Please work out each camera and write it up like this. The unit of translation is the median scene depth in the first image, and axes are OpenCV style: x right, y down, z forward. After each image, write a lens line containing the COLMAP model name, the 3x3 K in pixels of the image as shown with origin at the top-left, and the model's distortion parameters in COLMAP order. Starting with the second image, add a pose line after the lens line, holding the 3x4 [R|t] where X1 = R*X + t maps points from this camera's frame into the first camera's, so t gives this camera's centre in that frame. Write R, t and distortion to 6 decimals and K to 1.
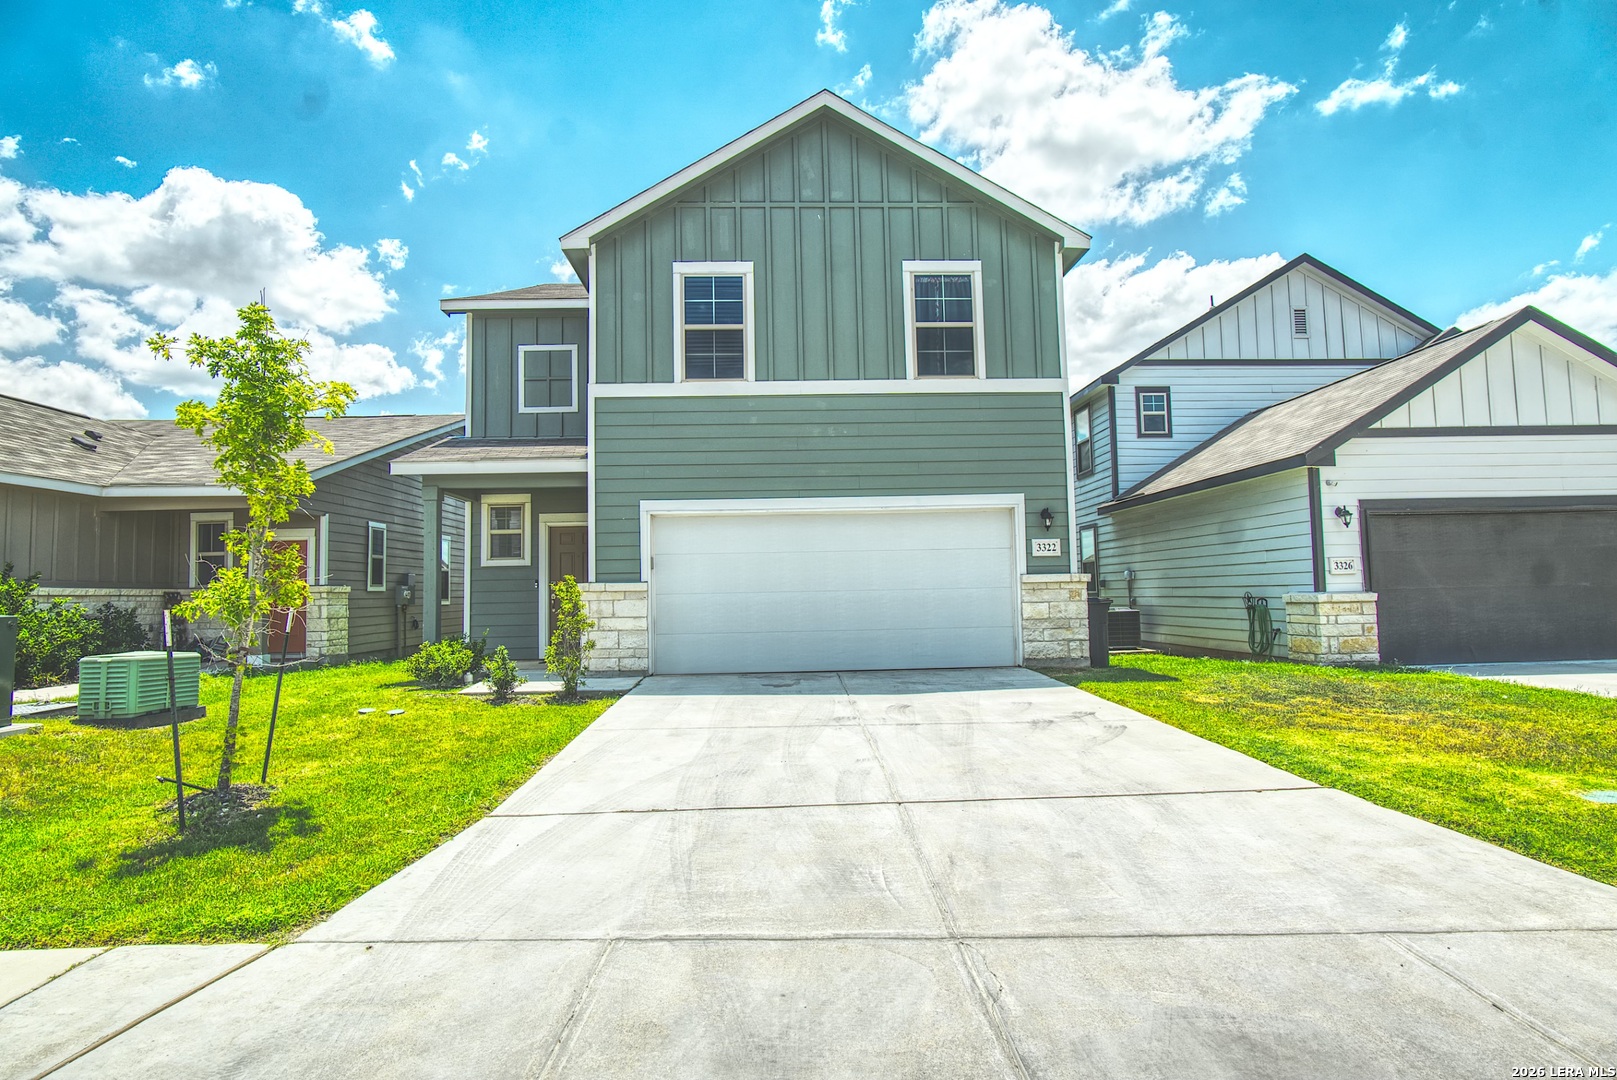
lens RADIAL K [[859.4, 0, 800.7], [0, 859.4, 534.2], [0, 0, 1]] dist [-0.036215, 0.010646]
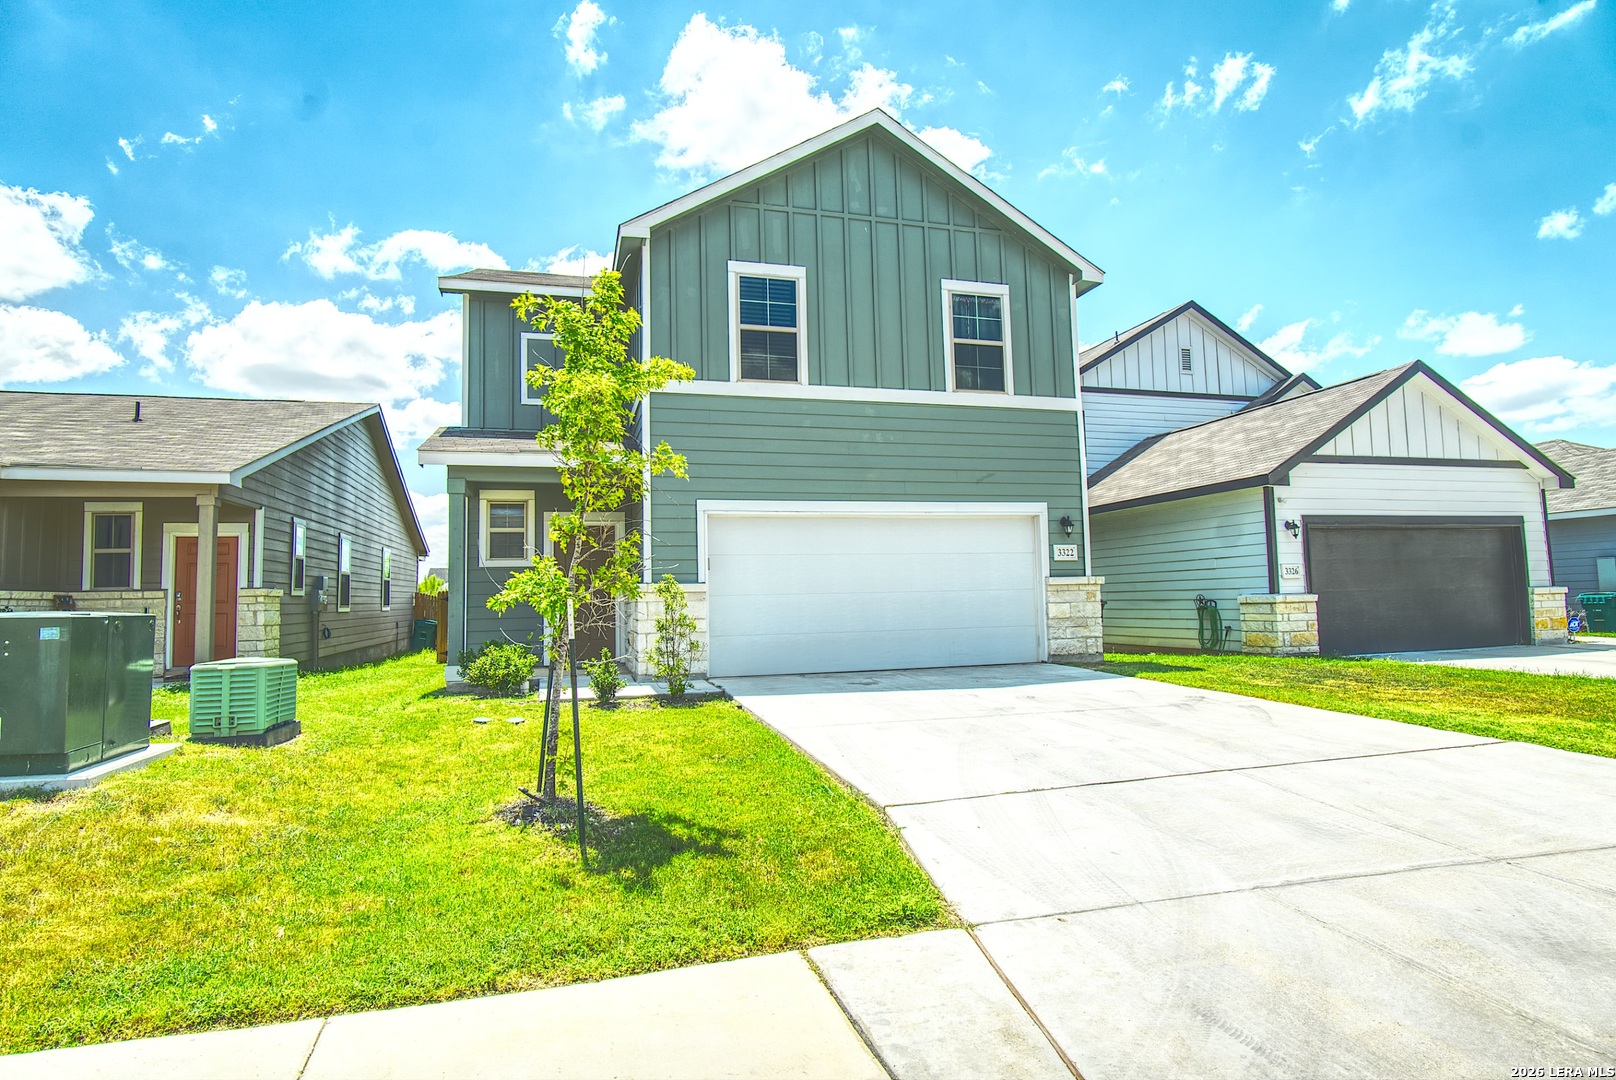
lens RADIAL K [[858.9, 0, 800.2], [0, 858.9, 534.2], [0, 0, 1]] dist [-0.036215, 0.010646]
pose [[0.971629, 0.016841, 0.235910, -0.296226], [-0.013786, 0.999798, -0.014595, 0.012519], [-0.236109, 0.010929, 0.971665, 0.021290]]
